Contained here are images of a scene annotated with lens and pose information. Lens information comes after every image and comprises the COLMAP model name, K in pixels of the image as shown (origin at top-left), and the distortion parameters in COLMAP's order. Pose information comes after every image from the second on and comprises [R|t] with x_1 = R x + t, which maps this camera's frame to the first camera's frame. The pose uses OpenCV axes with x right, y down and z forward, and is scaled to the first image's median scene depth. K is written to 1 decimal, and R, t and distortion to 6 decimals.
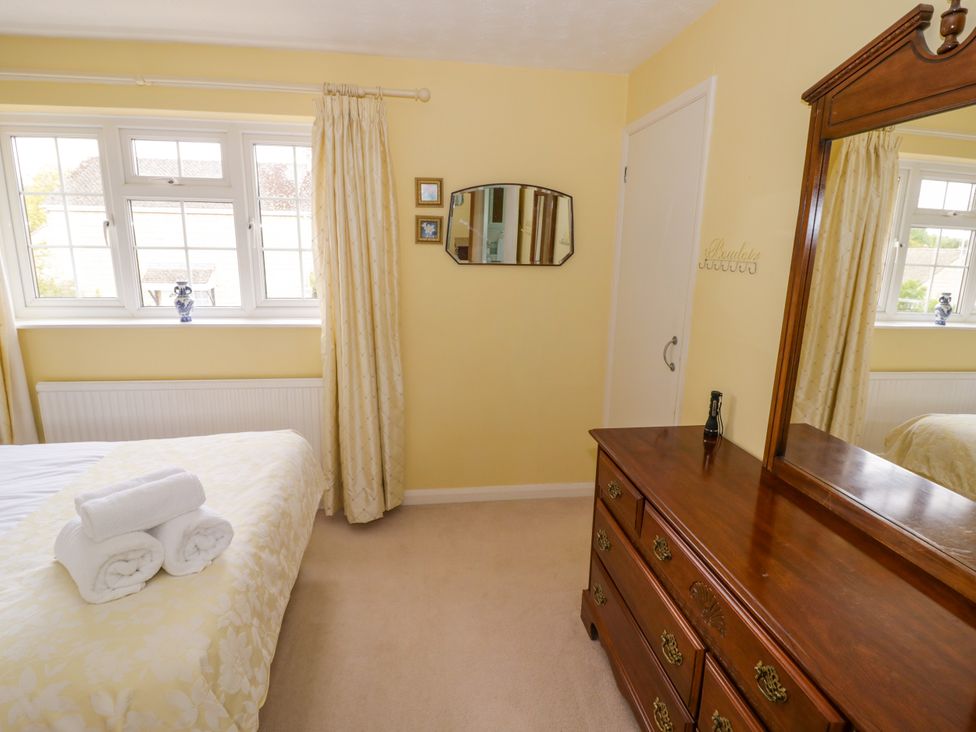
lens RADIAL K [[513.7, 0, 488.5], [0, 513.7, 360.8], [0, 0, 1]] dist [0.004180, -0.016933]
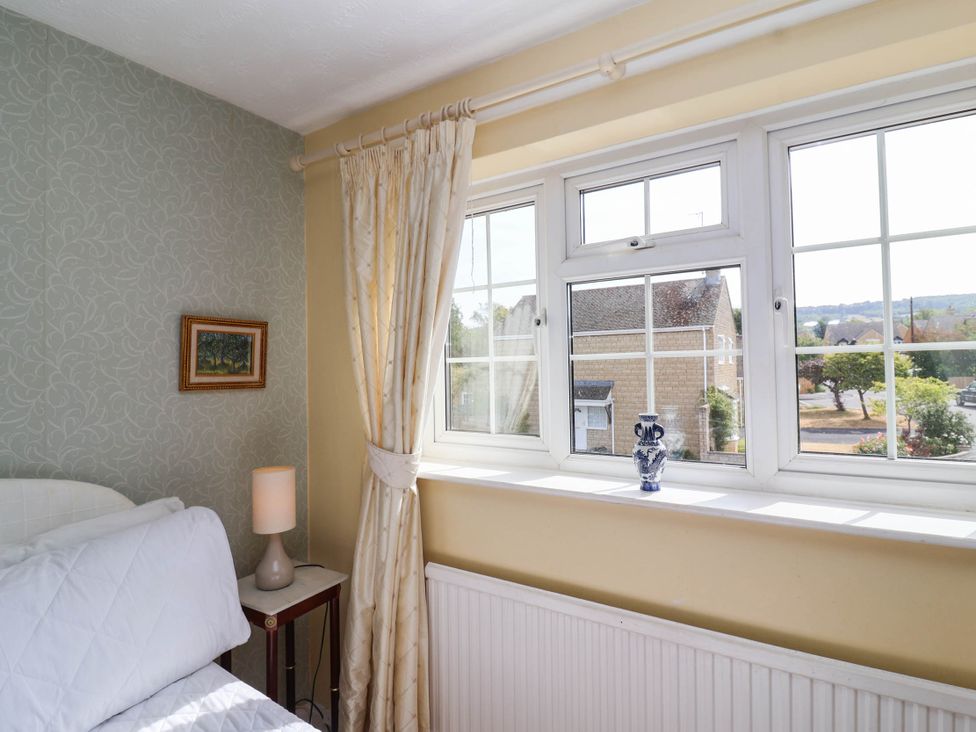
lens RADIAL K [[513.7, 0, 488.5], [0, 513.7, 360.8], [0, 0, 1]] dist [0.004180, -0.016933]
pose [[0.760422, -0.041059, -0.648130, -0.371786], [-0.103517, 0.977576, -0.183382, -0.093448], [0.641126, 0.206540, 0.739121, 0.487298]]
